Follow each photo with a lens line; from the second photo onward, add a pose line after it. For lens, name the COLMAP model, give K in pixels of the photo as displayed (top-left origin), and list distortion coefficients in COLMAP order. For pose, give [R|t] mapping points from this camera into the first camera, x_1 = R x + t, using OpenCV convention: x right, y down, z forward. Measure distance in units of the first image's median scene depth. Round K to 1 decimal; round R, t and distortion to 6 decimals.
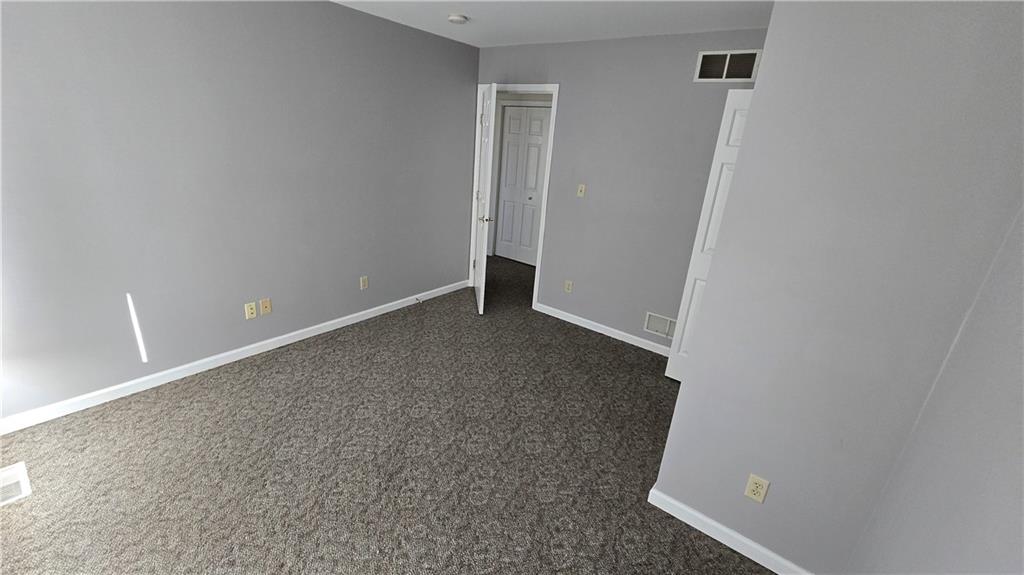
lens RADIAL K [[419.3, 0, 515.4], [0, 419.3, 288.9], [0, 0, 1]] dist [-0.000035, 0.000659]
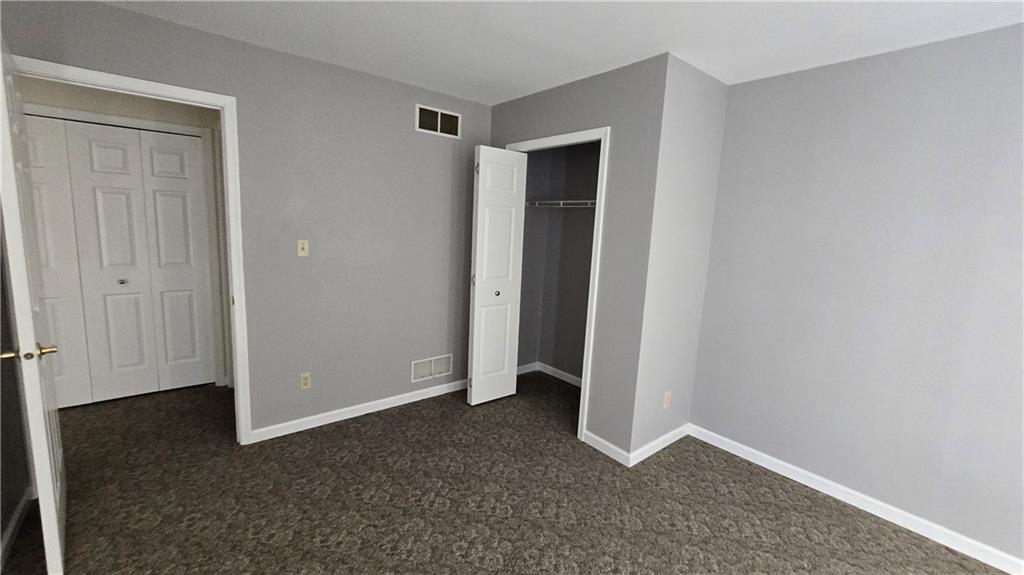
lens RADIAL K [[419.3, 0, 519.7], [0, 419.3, 287.1], [0, 0, 1]] dist [-0.000035, 0.000659]
pose [[0.219489, -0.218145, 0.950914, -0.478272], [0.297017, 0.943356, 0.147854, -0.167252], [-0.929304, 0.249985, 0.271849, 0.468958]]
